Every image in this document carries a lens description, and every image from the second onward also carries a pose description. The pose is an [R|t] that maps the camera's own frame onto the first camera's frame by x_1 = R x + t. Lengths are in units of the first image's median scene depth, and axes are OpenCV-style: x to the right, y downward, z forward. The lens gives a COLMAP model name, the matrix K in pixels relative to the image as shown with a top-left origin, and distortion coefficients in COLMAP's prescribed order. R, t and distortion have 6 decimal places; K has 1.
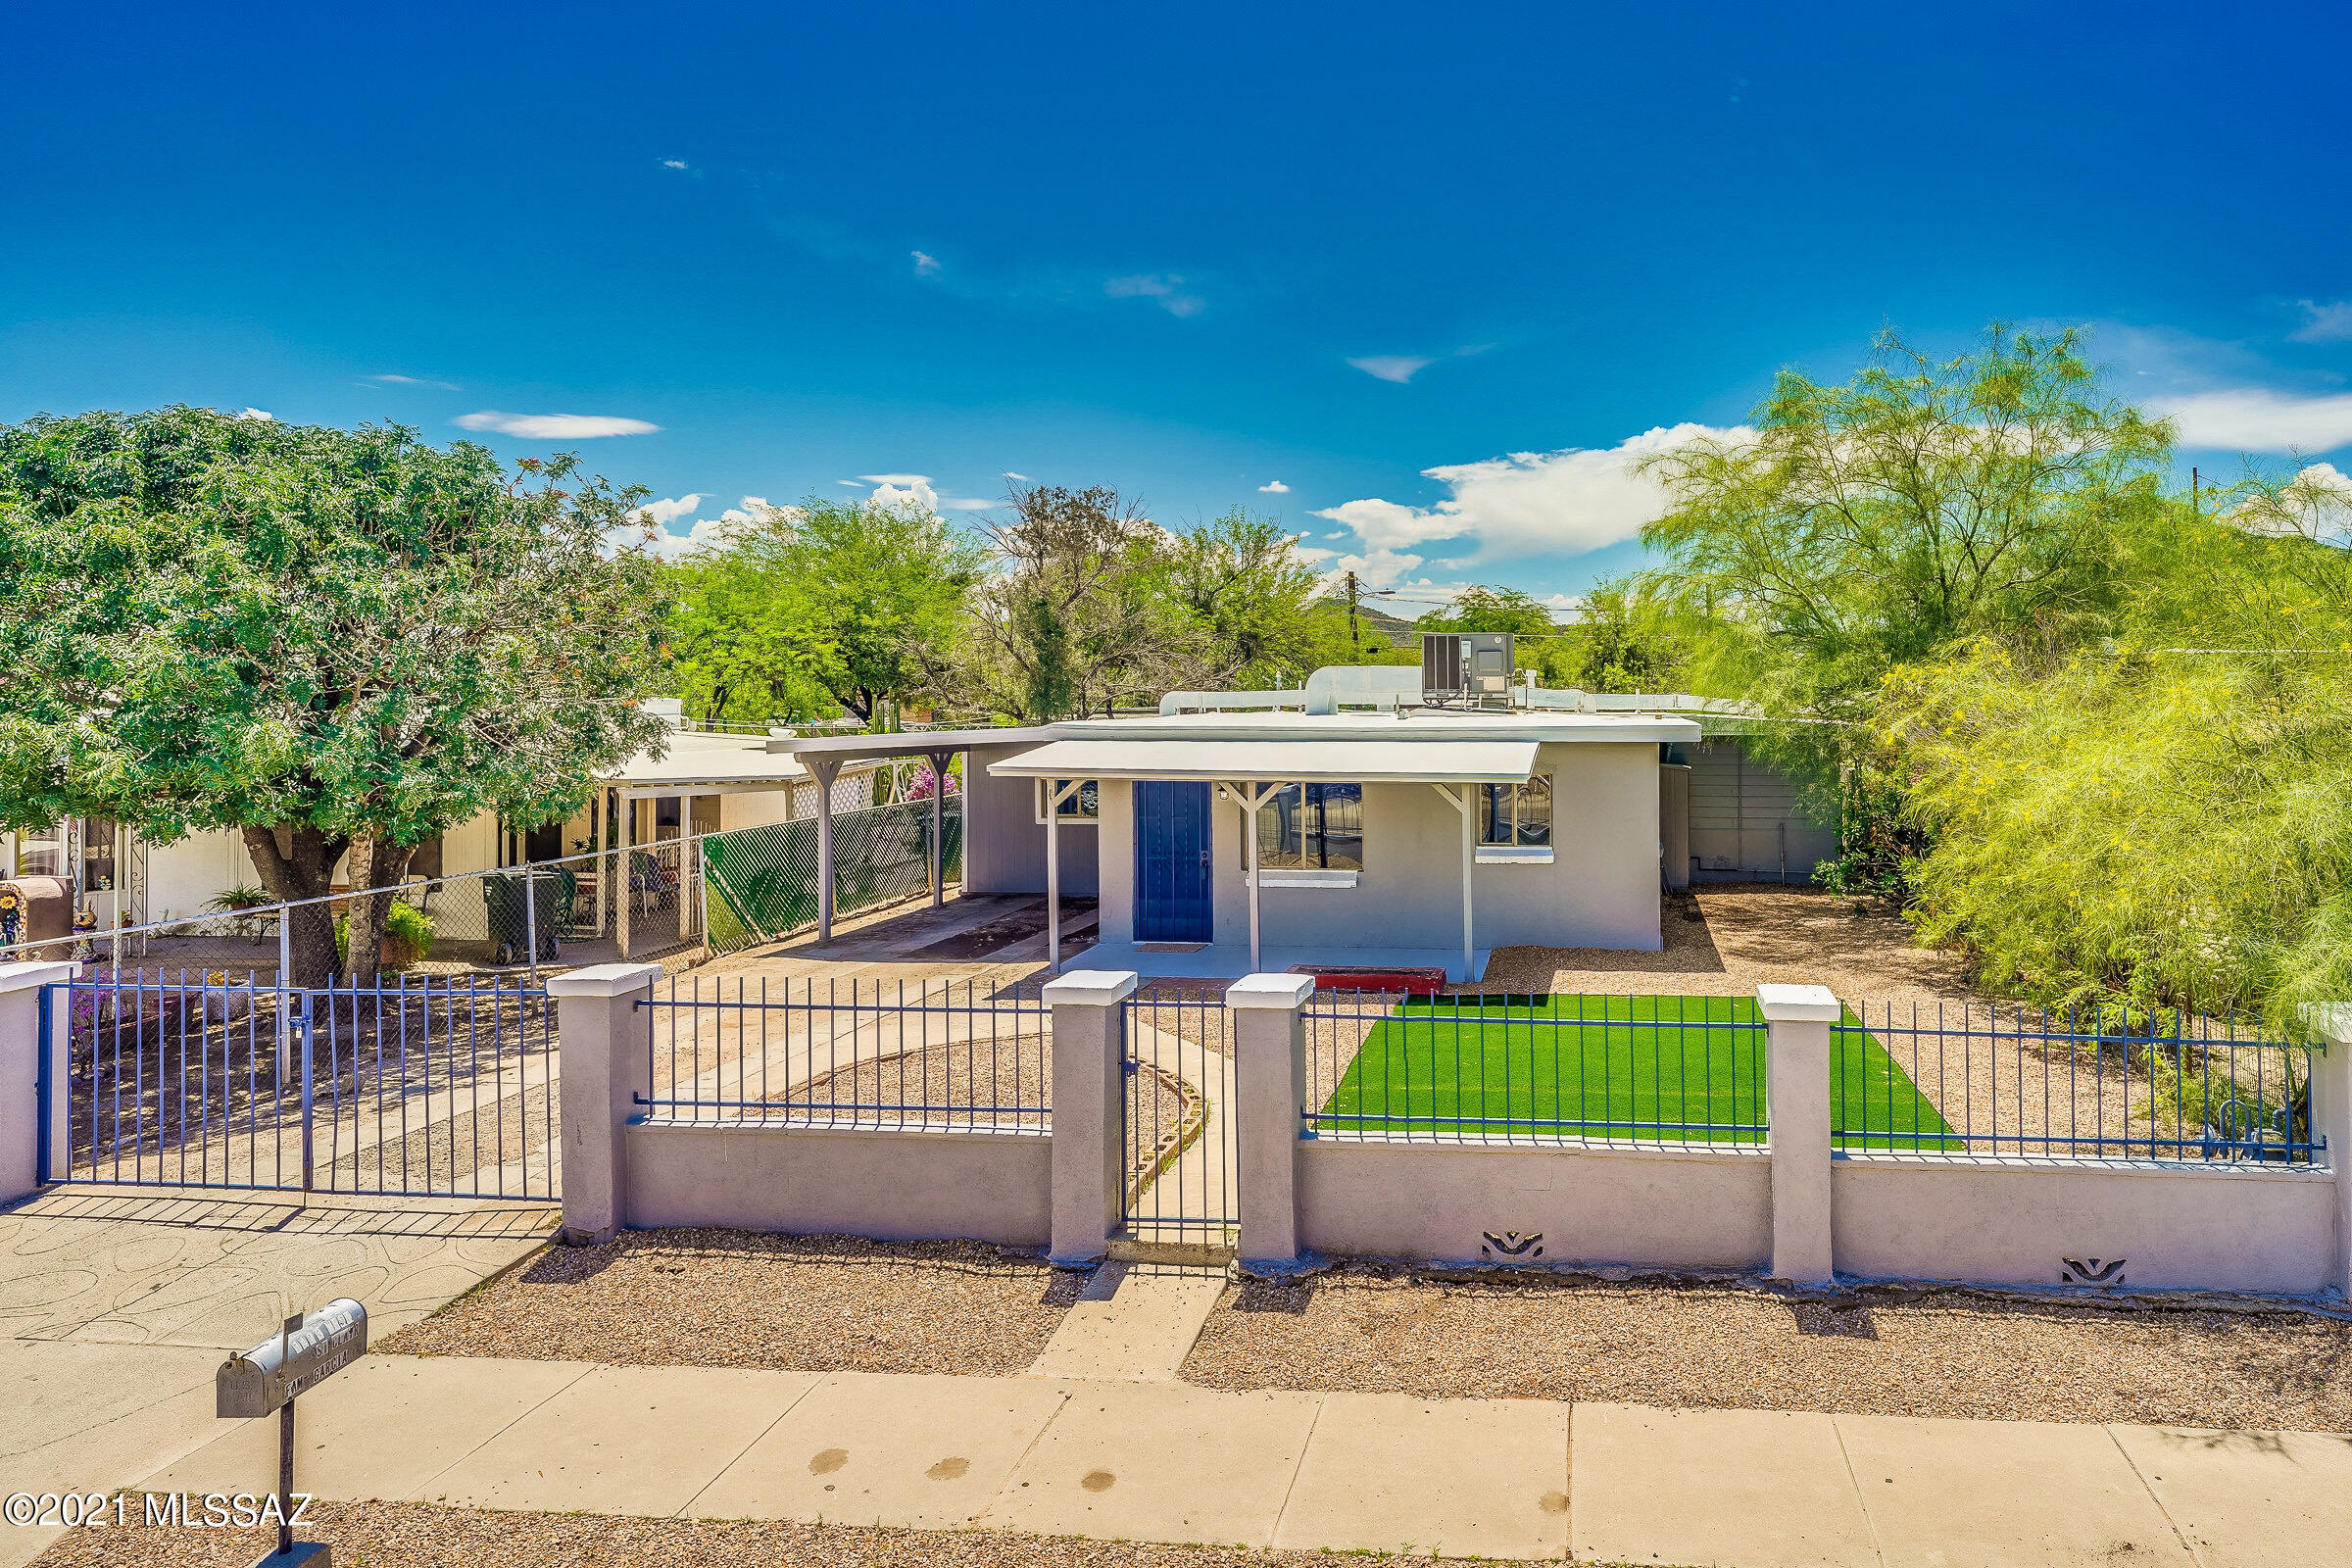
lens RADIAL K [[1560.6, 0, 1393.4], [0, 1560.6, 717.9], [0, 0, 1]] dist [-0.008206, -0.000372]
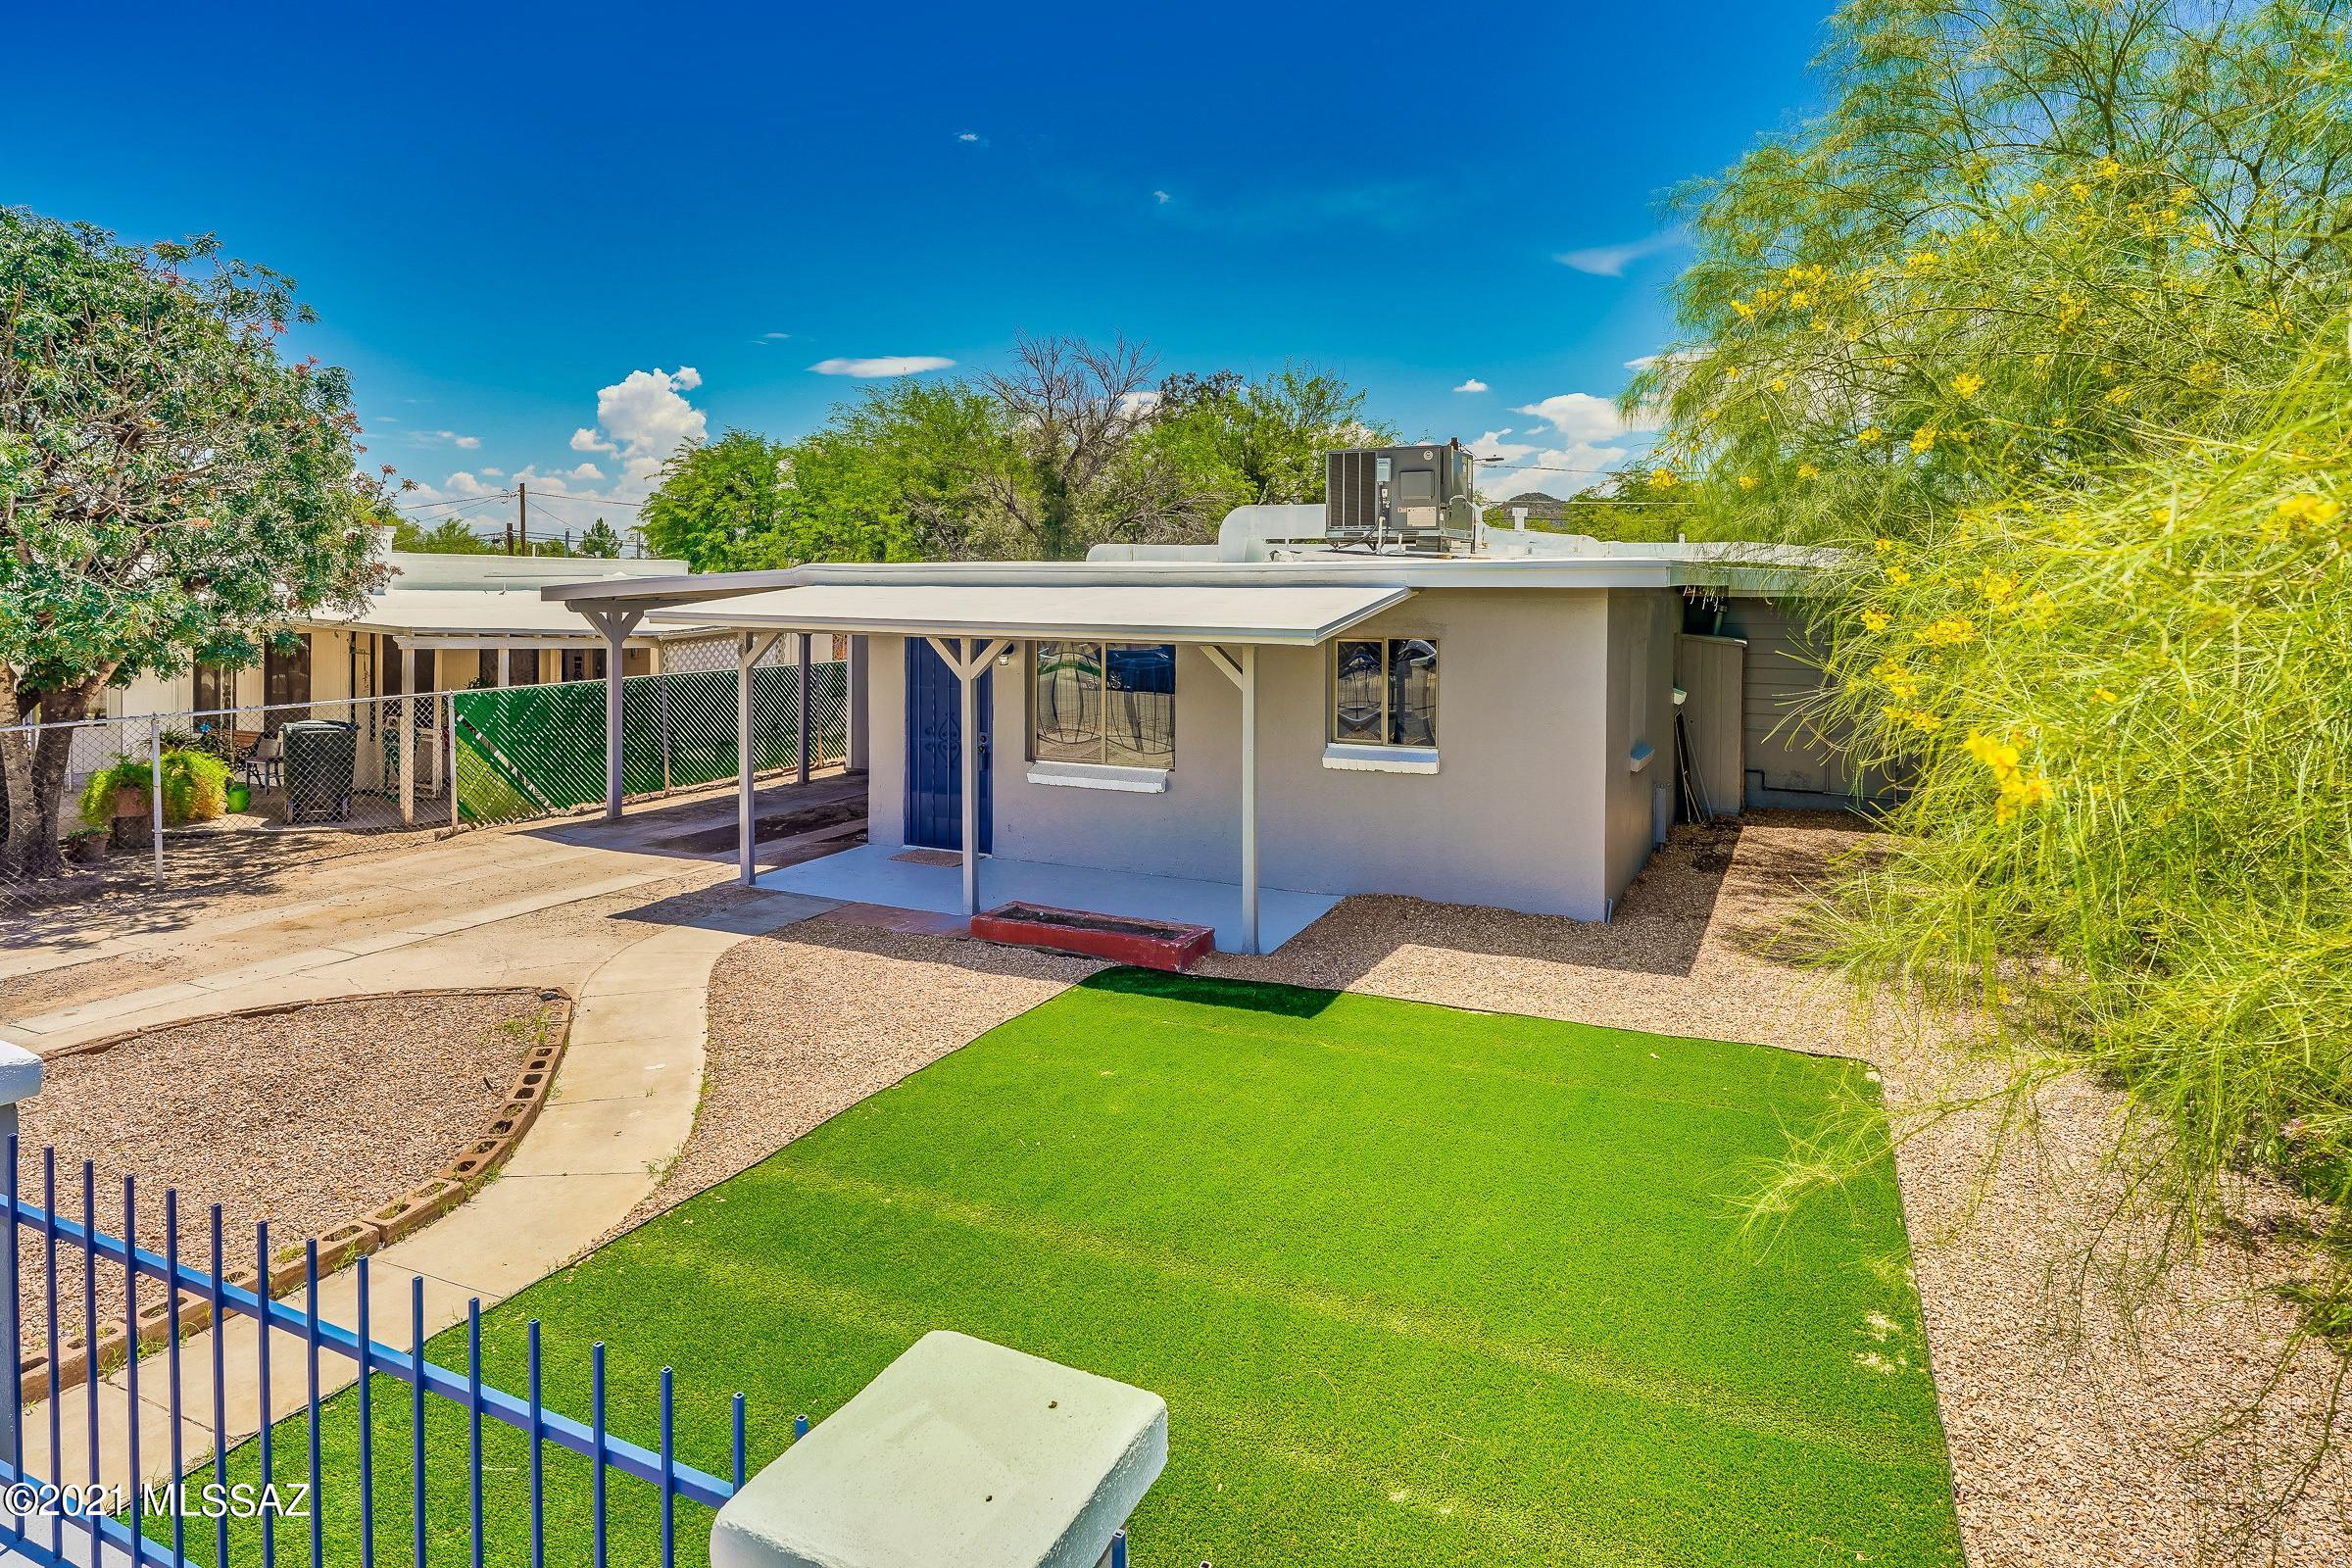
lens RADIAL K [[1398.4, 0, 1043.1], [0, 1398.4, 613.0], [0, 0, 1]] dist [-0.005806, 0.003941]
pose [[0.927947, 0.009515, -0.372590, 0.164808], [-0.007677, 0.999950, 0.006418, 0.022263], [0.372632, -0.003095, 0.927974, 0.384211]]
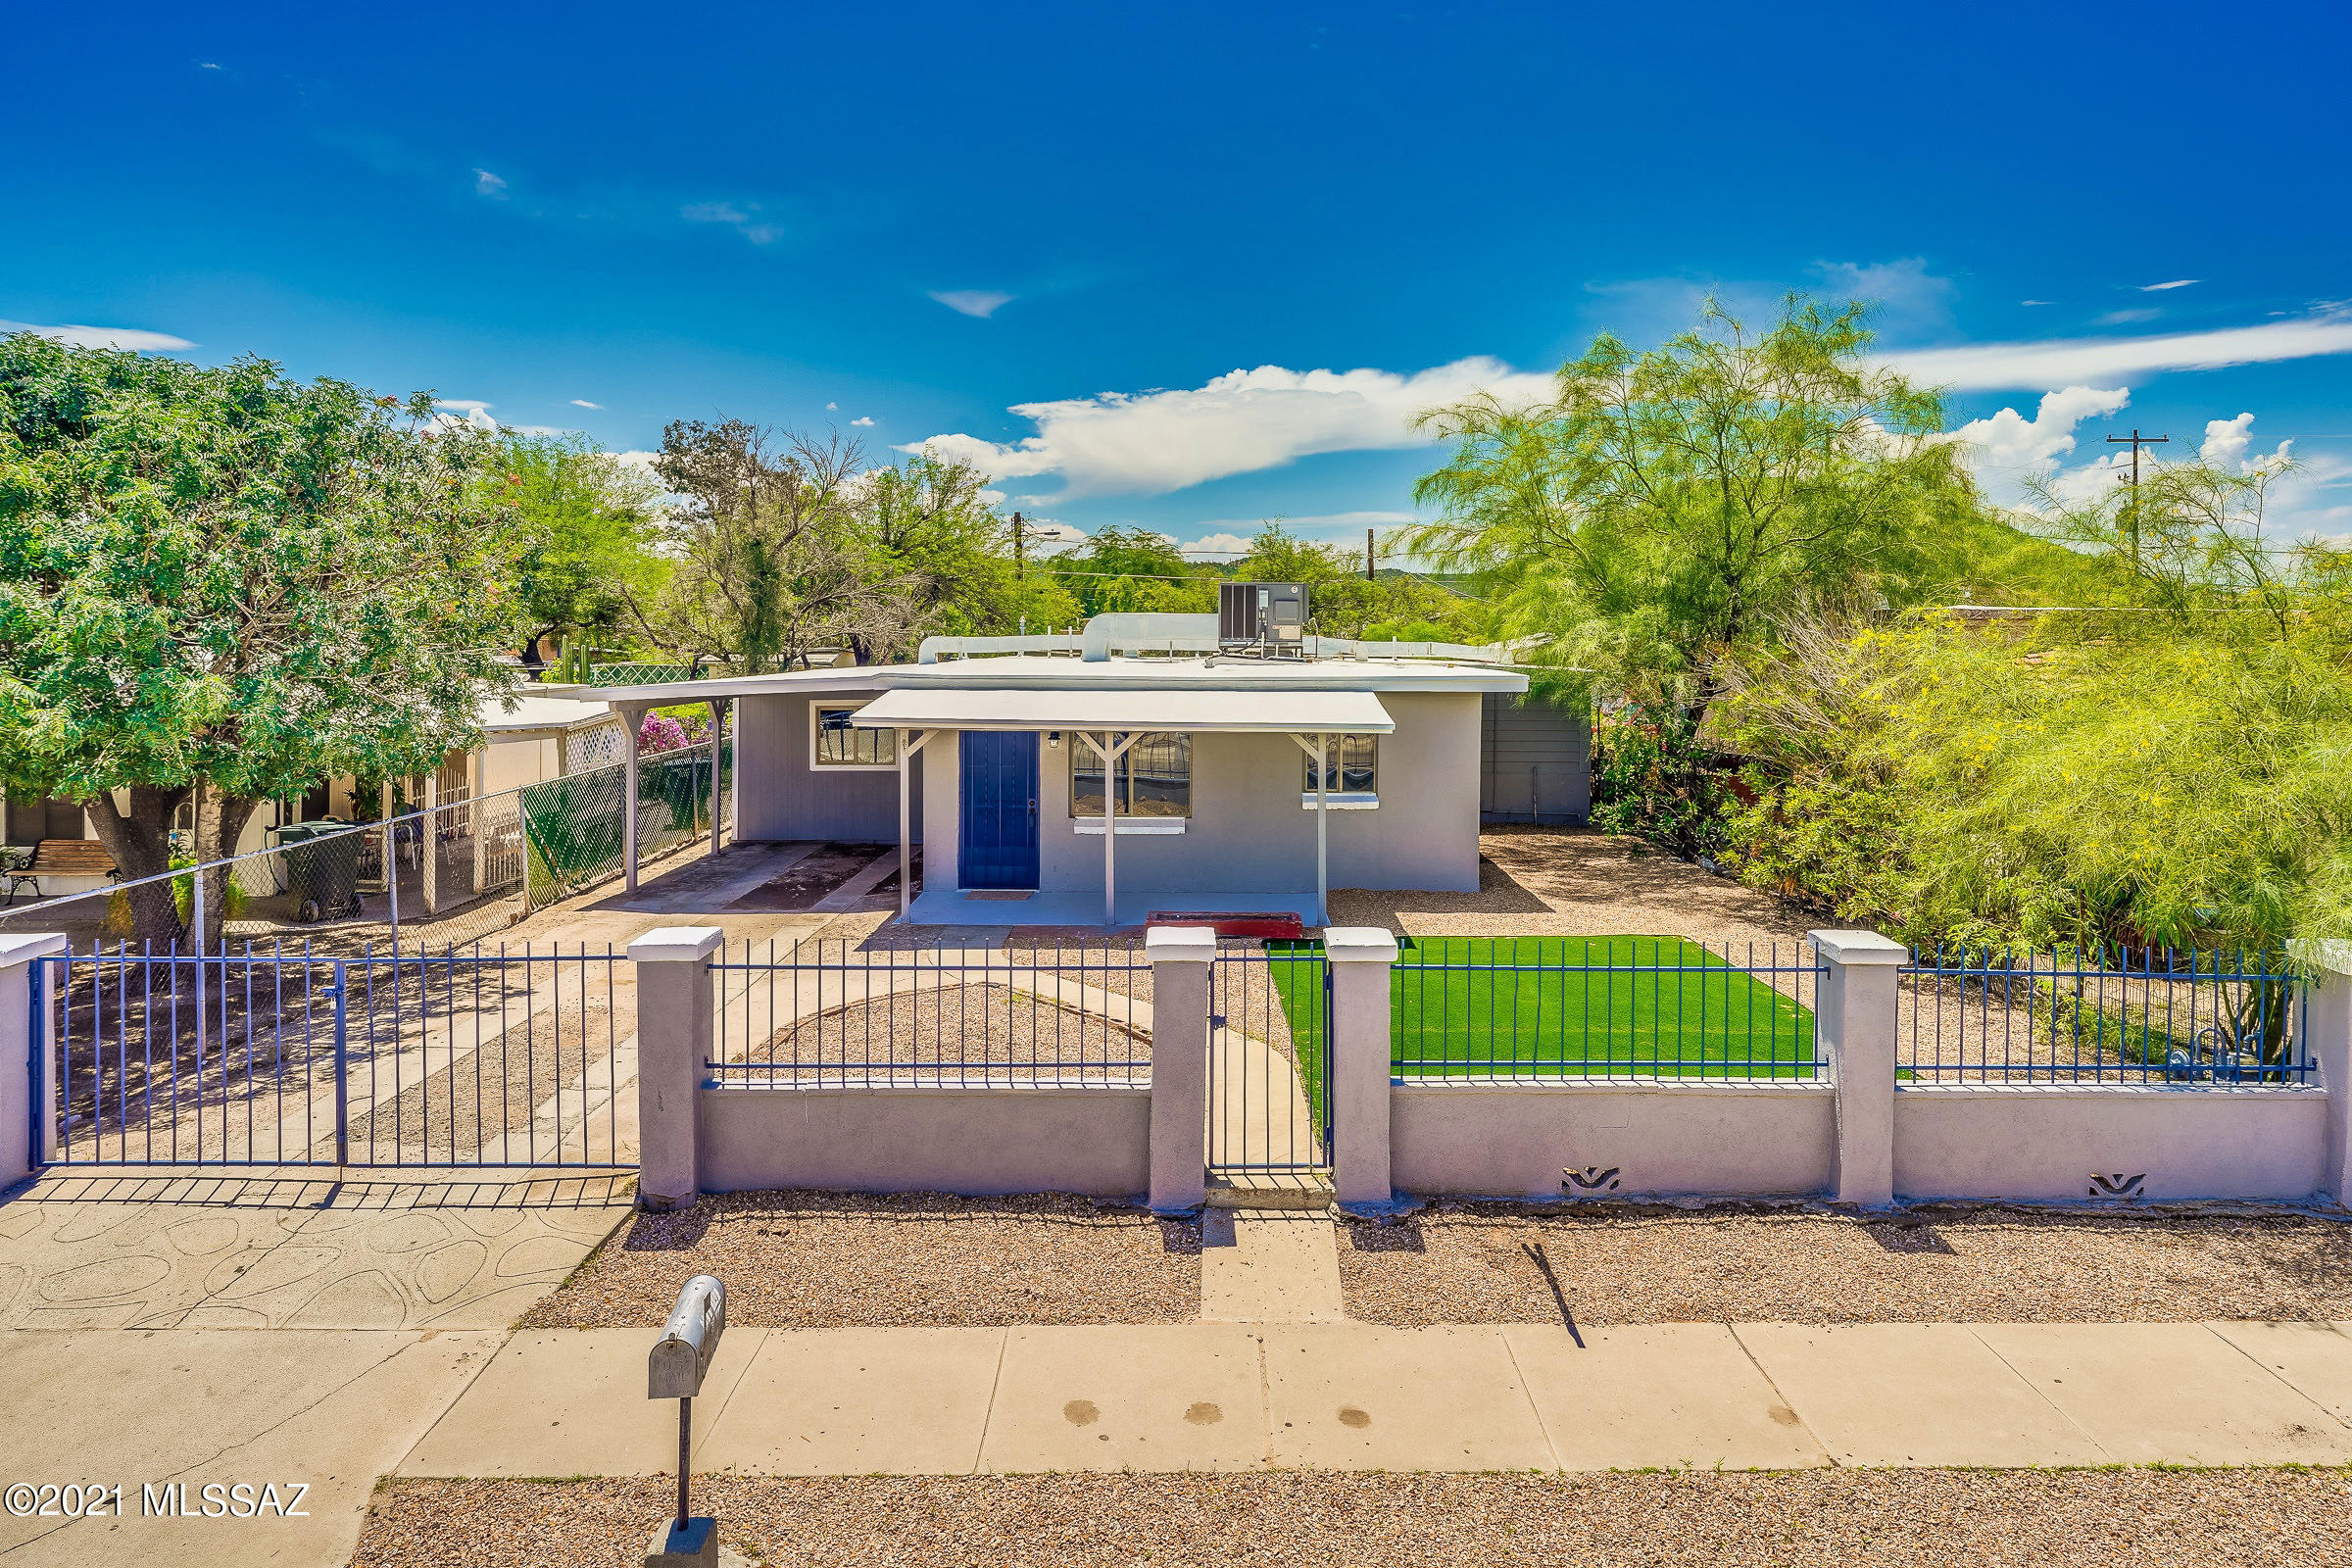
lens RADIAL K [[1560.6, 0, 1135.4], [0, 1560.6, 664.9], [0, 0, 1]] dist [-0.008206, -0.000372]
pose [[0.994198, 0.003145, 0.107519, -0.167127], [-0.003846, 0.999973, 0.006311, -0.008018], [-0.107497, -0.006688, 0.994183, -0.007602]]
